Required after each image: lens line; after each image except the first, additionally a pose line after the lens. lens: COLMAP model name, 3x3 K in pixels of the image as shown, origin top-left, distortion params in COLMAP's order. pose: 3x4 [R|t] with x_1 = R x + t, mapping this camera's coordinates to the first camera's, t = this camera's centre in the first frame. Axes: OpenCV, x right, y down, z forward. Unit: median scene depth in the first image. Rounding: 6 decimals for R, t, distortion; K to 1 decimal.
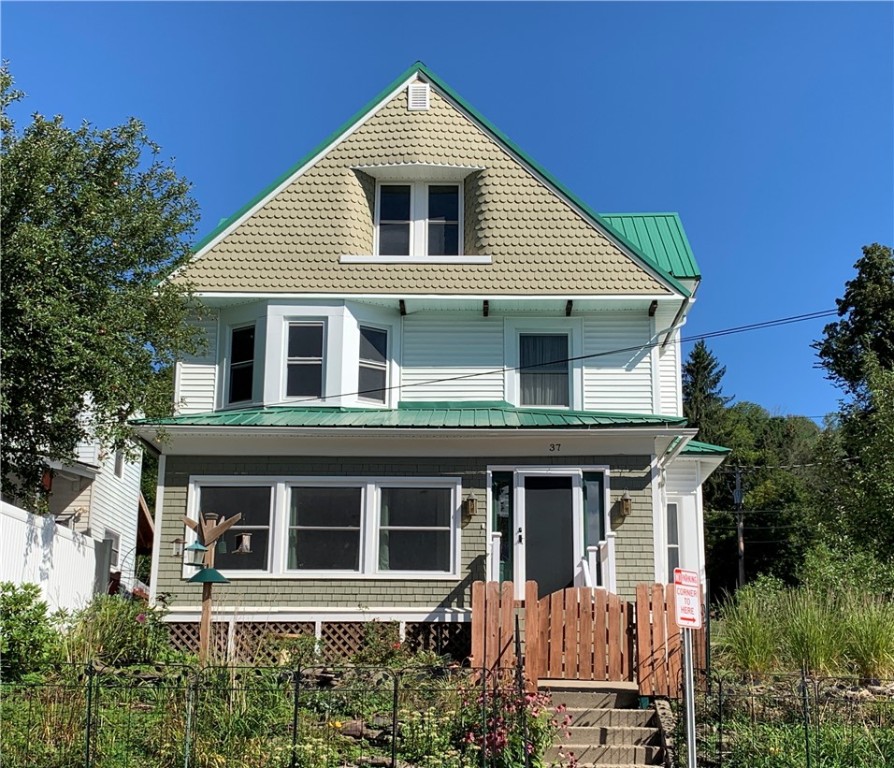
lens RADIAL K [[1229.6, 0, 456.8], [0, 1229.6, 413.0], [0, 0, 1]] dist [0.105712, -0.010716]
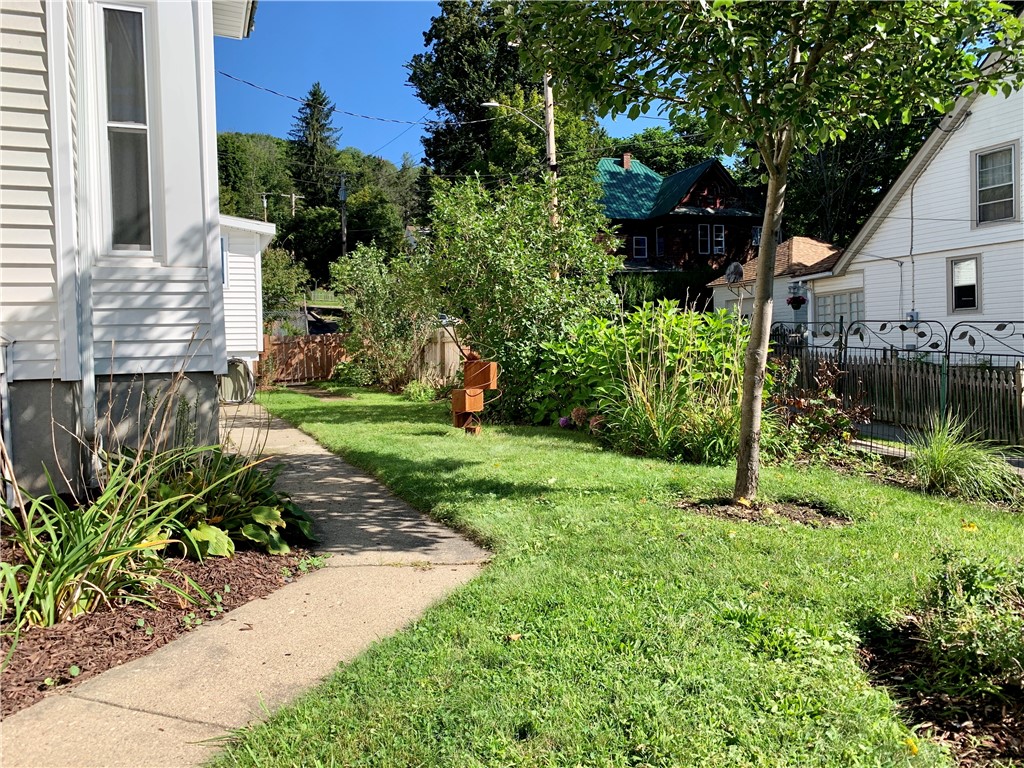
lens RADIAL K [[792.9, 0, 509.5], [0, 792.9, 370.7], [0, 0, 1]] dist [-0.006041, -0.004292]
pose [[0.911003, -0.047698, 0.409632, 0.188193], [-0.061560, 0.966432, 0.249438, 0.117890], [-0.407779, -0.252456, 0.877486, 0.774528]]
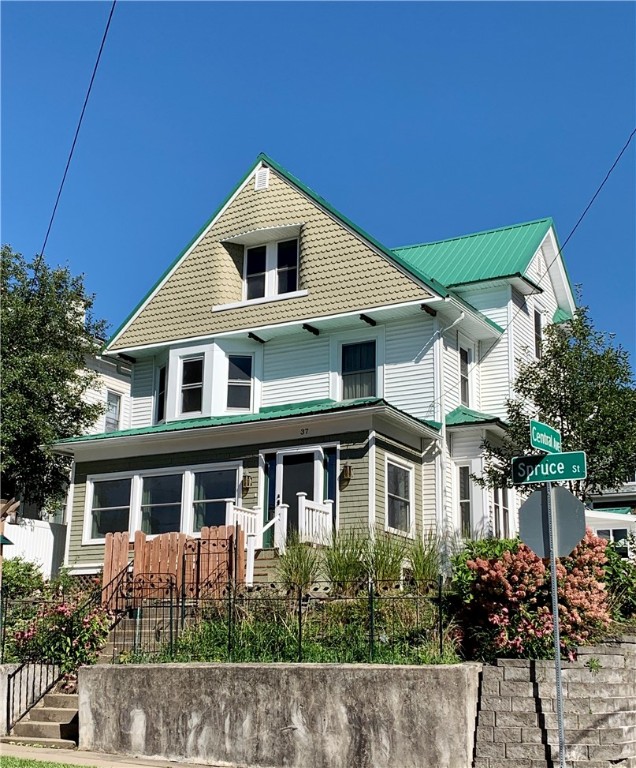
lens RADIAL K [[1046.9, 0, 316.7], [0, 1046.9, 411.7], [0, 0, 1]] dist [0.079663, 0.018059]
pose [[0.881470, -0.107704, -0.459794, 0.536730], [0.103051, 0.994050, -0.035292, 0.042147], [0.460859, -0.016274, 0.887324, 0.014325]]
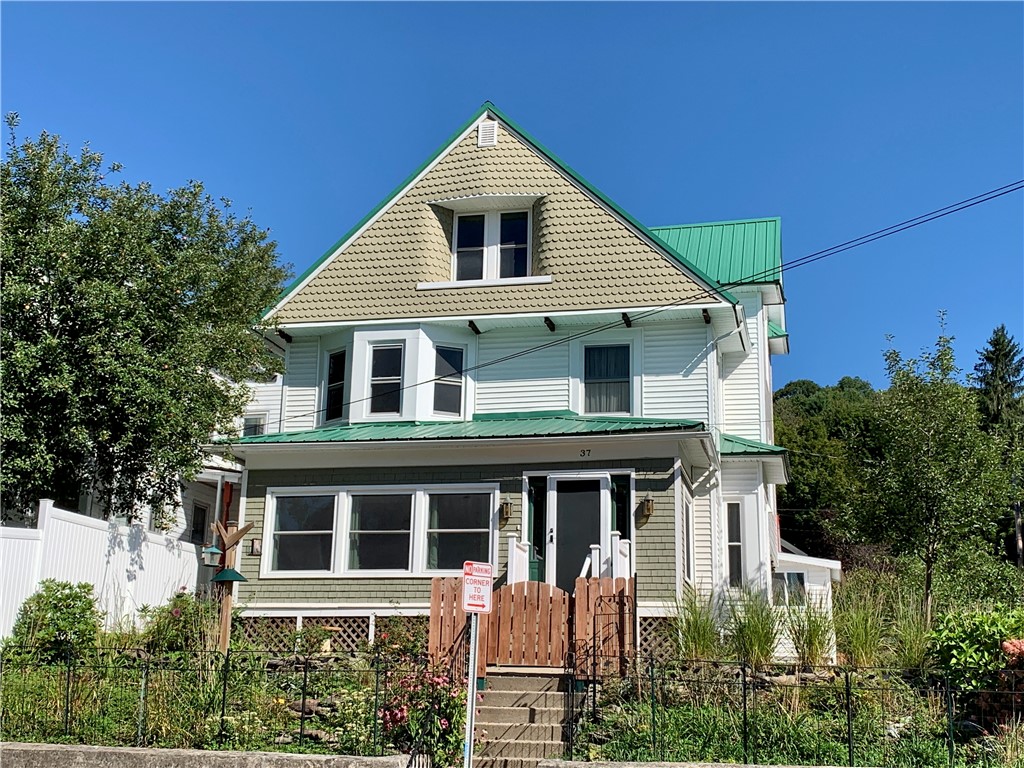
lens RADIAL K [[1233.3, 0, 512.0], [0, 1233.3, 384.0], [0, 0, 1]] dist [0.083257, -0.021427]
pose [[0.977624, -0.040974, -0.206330, 0.213913], [0.035766, 0.998942, -0.028911, -0.002946], [0.207296, 0.020884, 0.978055, -0.060225]]
